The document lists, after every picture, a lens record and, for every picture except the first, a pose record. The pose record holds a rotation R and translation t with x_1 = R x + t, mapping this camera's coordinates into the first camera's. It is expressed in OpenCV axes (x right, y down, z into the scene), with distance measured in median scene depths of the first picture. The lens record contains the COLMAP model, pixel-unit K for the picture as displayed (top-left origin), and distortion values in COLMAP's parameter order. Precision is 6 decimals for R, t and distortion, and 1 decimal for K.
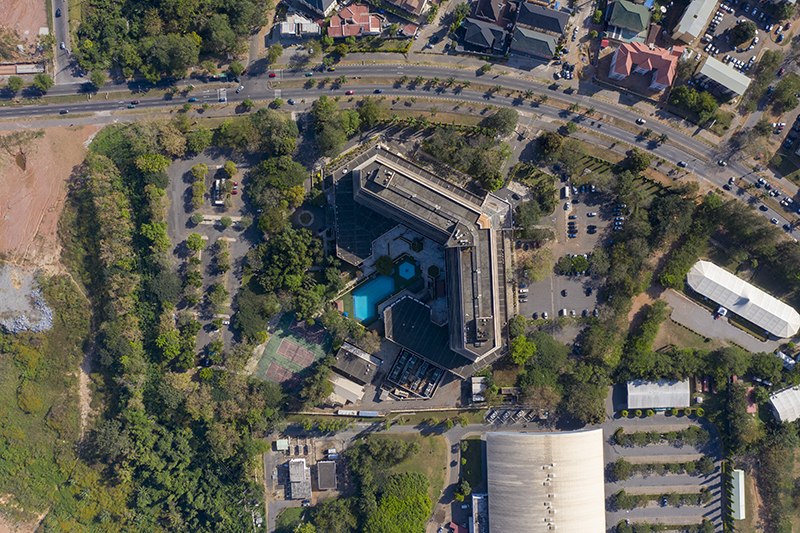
lens RADIAL K [[646.0, 0, 403.3], [0, 646.0, 266.6], [0, 0, 1]] dist [-0.001096, -0.007004]
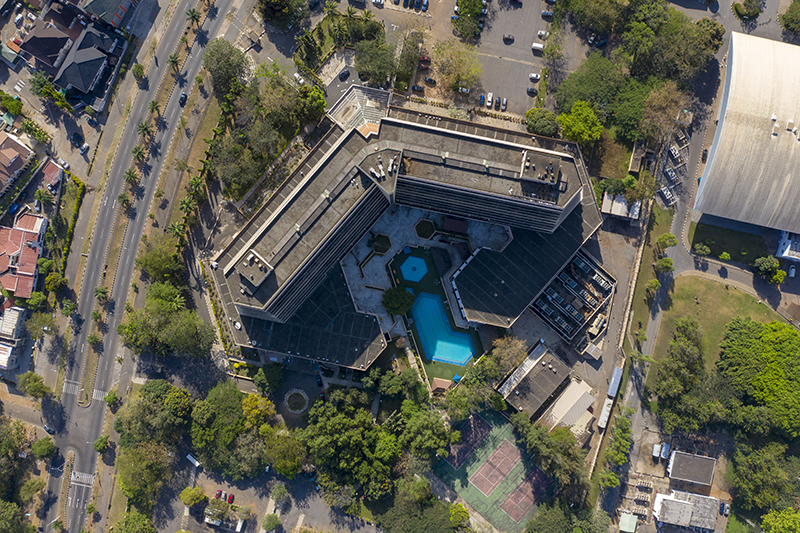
lens RADIAL K [[646.0, 0, 400.4], [0, 646.0, 270.1], [0, 0, 1]] dist [-0.001096, -0.007004]
pose [[0.245711, -0.969336, -0.003763, 0.003787], [0.969325, 0.245729, -0.005169, -0.003335], [0.005935, -0.002377, 0.999980, 0.359134]]
